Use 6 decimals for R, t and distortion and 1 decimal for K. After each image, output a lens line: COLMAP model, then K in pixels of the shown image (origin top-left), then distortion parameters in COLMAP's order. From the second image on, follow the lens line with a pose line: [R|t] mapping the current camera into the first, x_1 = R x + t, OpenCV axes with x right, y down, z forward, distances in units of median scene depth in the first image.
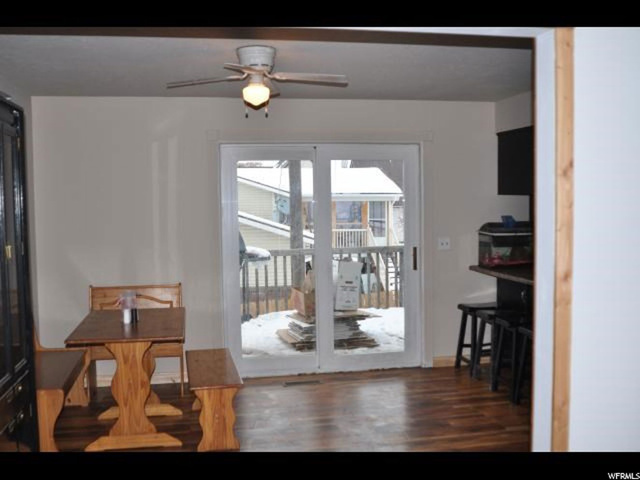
lens RADIAL K [[669.3, 0, 319.4], [0, 669.3, 240.0], [0, 0, 1]] dist [-0.079853, 0.000000]
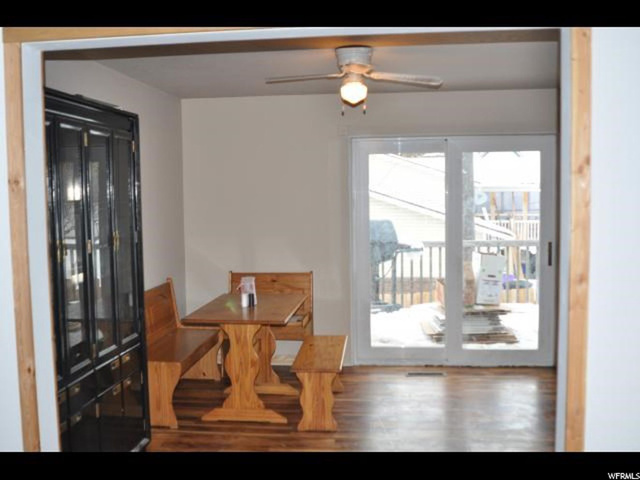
lens RADIAL K [[669.3, 0, 319.8], [0, 669.3, 241.6], [0, 0, 1]] dist [-0.079853, 0.000000]
pose [[0.955709, 0.020468, -0.293599, 0.146170], [-0.014887, 0.999664, 0.021232, -0.006584], [0.293935, -0.015920, 0.955693, -0.009907]]
